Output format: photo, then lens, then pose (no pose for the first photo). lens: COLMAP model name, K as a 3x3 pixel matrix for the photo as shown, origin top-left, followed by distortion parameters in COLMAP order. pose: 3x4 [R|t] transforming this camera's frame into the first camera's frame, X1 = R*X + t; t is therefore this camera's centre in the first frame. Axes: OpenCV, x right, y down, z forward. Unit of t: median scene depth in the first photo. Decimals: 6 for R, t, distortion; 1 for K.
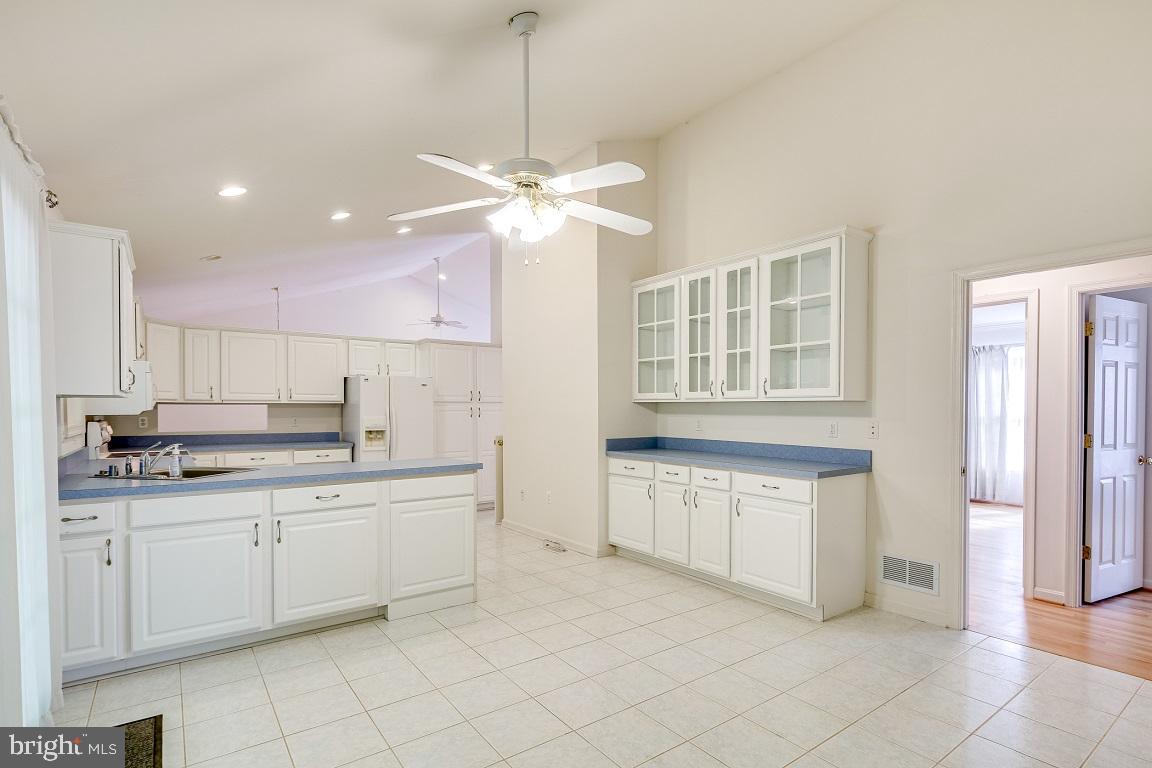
lens RADIAL K [[564.8, 0, 574.3], [0, 564.8, 421.7], [0, 0, 1]] dist [0.004907, -0.002202]
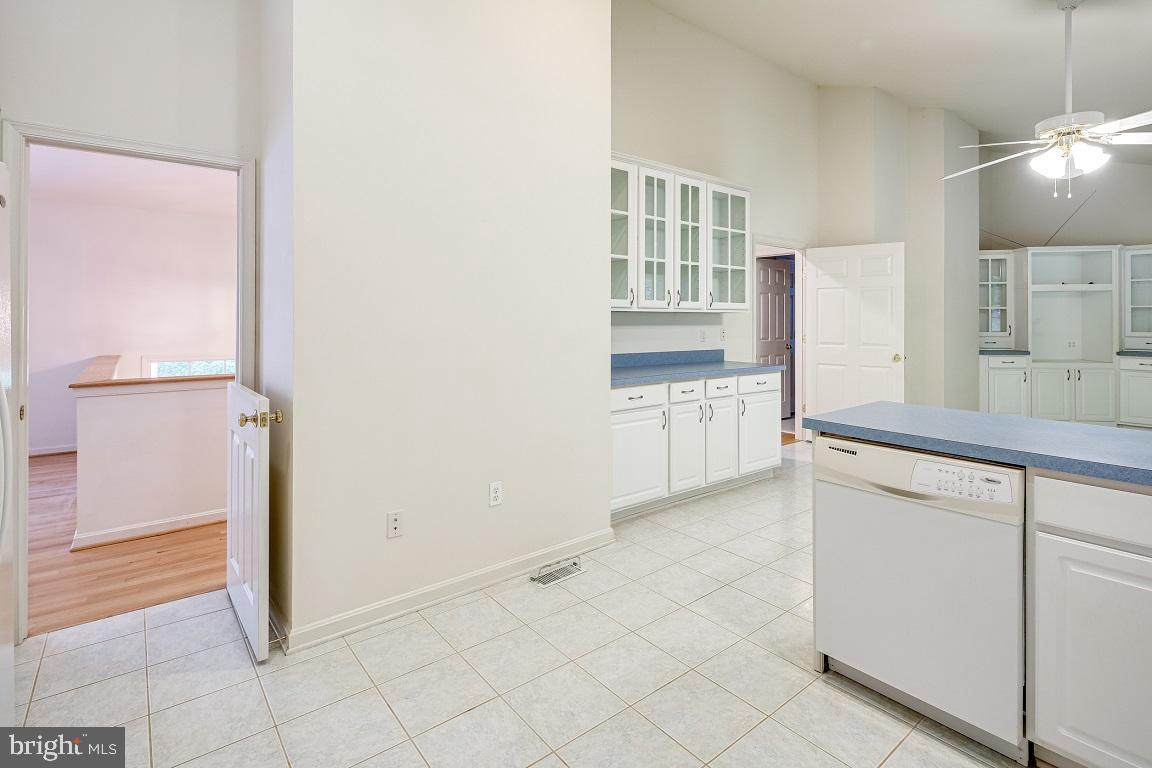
lens RADIAL K [[564.8, 0, 586.0], [0, 564.8, 310.2], [0, 0, 1]] dist [0.004907, -0.002202]
pose [[-0.055341, 0.007166, 0.998442, -0.714850], [0.018775, 0.999805, -0.006135, -0.035156], [-0.998291, 0.018407, -0.055465, 1.206264]]
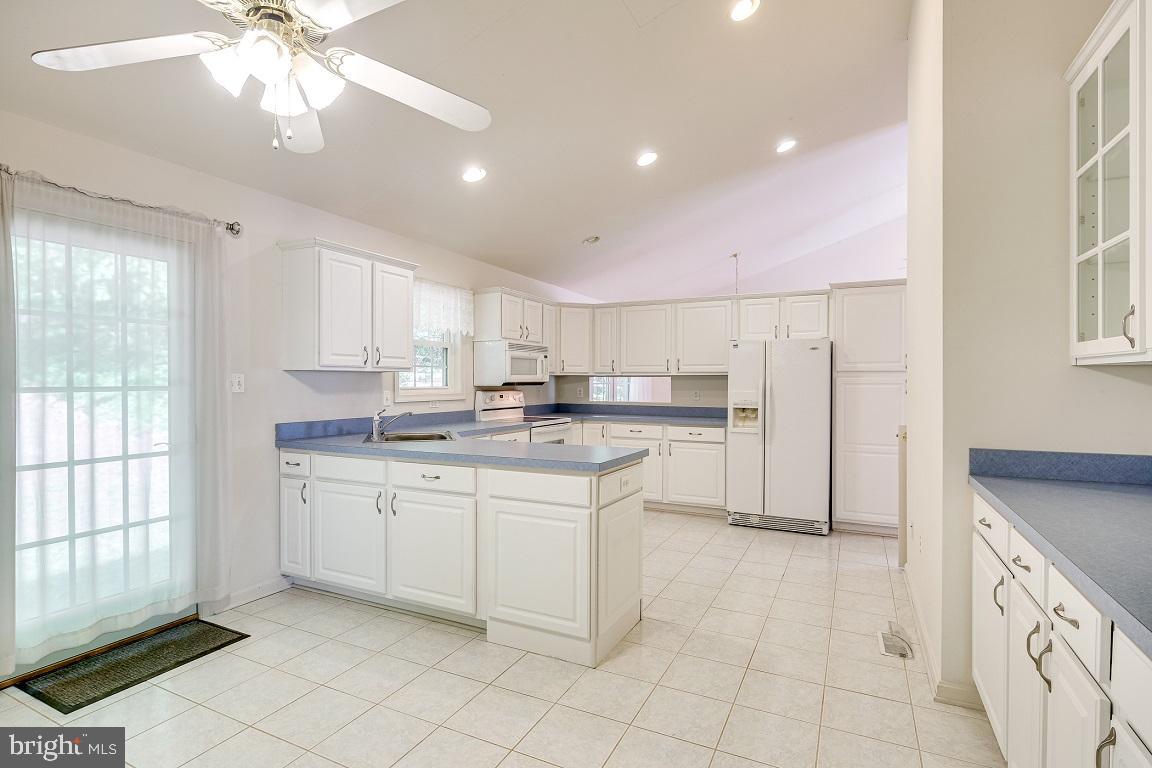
lens RADIAL K [[564.8, 0, 570.4], [0, 564.8, 389.5], [0, 0, 1]] dist [0.004907, -0.002202]
pose [[0.460618, 0.014077, -0.887487, 0.353748], [-0.021667, 0.999755, 0.004612, -0.013176], [0.887334, 0.017105, 0.460810, 0.576463]]
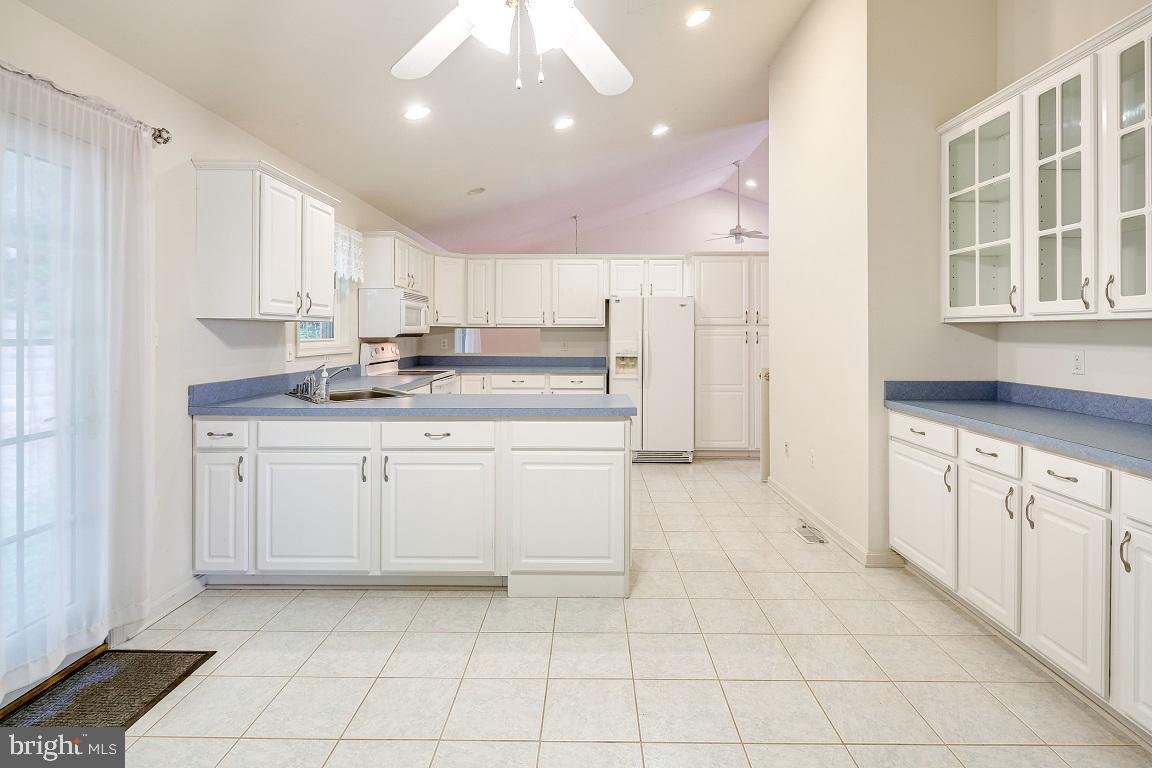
lens RADIAL K [[564.8, 0, 580.6], [0, 564.8, 335.2], [0, 0, 1]] dist [0.004907, -0.002202]
pose [[0.802119, 0.004513, -0.597147, 0.183429], [-0.016350, 0.999763, -0.014406, -0.006761], [0.596941, 0.021318, 0.802002, 0.326380]]
